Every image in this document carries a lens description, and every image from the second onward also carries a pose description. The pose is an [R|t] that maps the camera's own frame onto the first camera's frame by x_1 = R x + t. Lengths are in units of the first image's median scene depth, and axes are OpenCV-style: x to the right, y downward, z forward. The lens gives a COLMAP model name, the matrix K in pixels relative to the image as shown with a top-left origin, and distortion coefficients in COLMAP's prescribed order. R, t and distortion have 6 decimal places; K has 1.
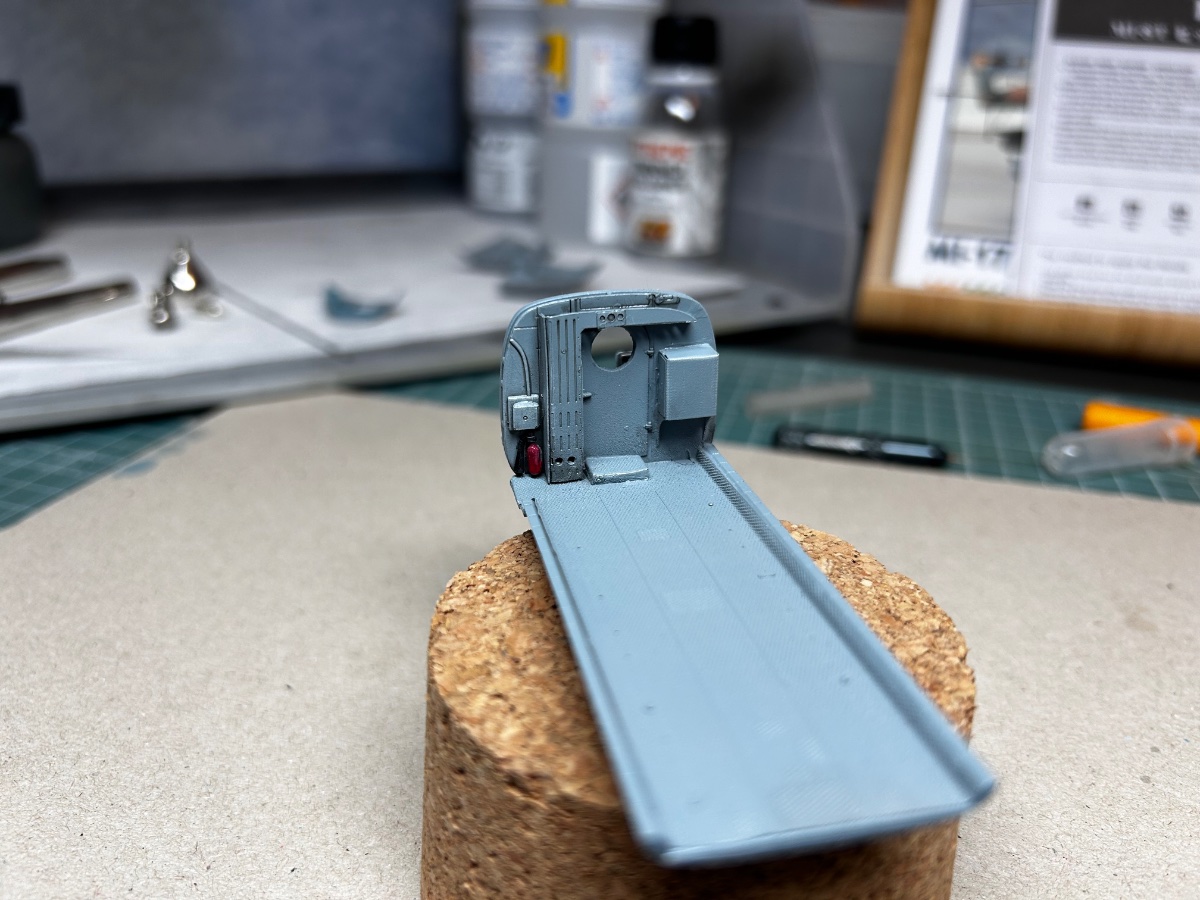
lens RADIAL K [[893.2, 0, 600.0], [0, 893.2, 450.0], [0, 0, 1]] dist [-0.012273, -0.015957]
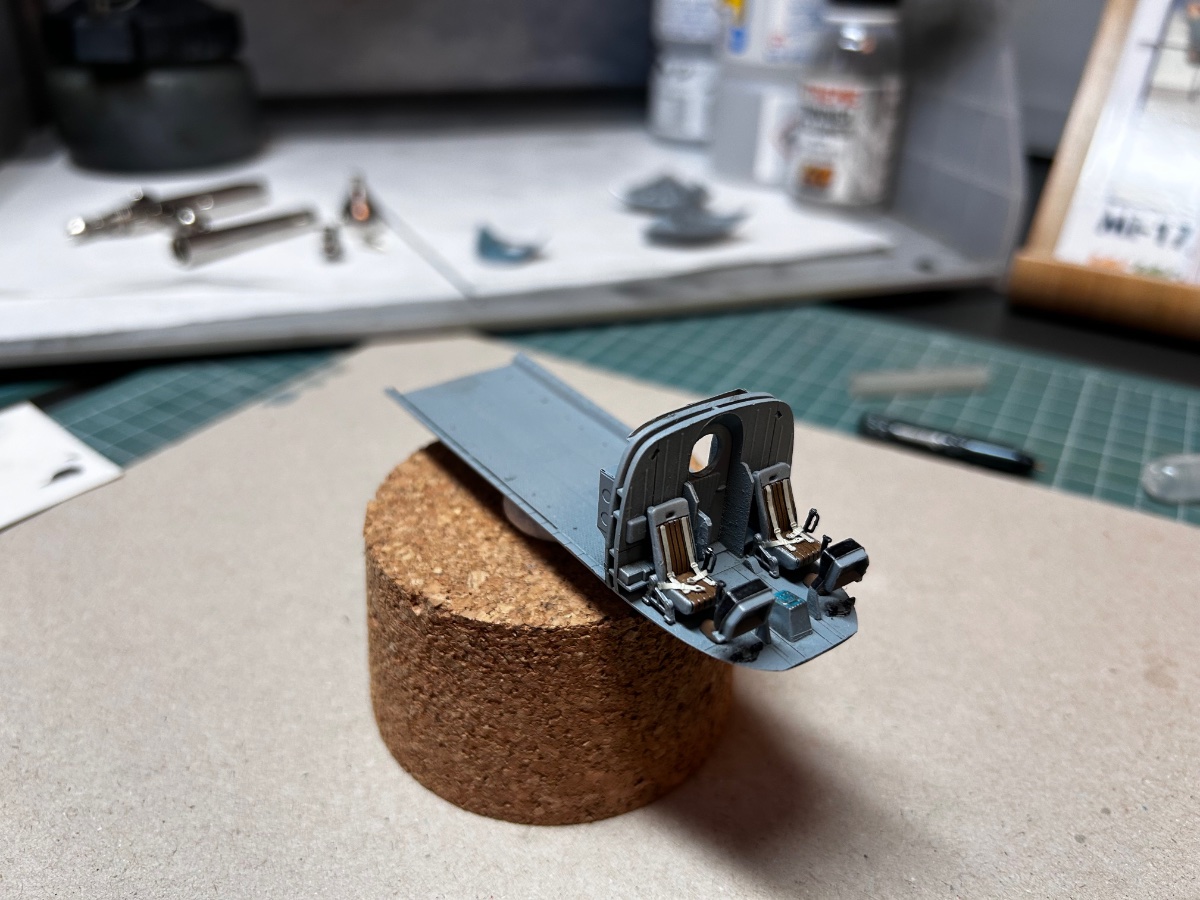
lens RADIAL K [[893.2, 0, 600.0], [0, 893.2, 450.0], [0, 0, 1]] dist [-0.012273, -0.015957]
pose [[0.971217, 0.109314, -0.211630, 0.099152], [-0.086546, 0.989700, 0.114036, -0.058812], [0.221916, -0.092438, 0.970674, -0.033446]]
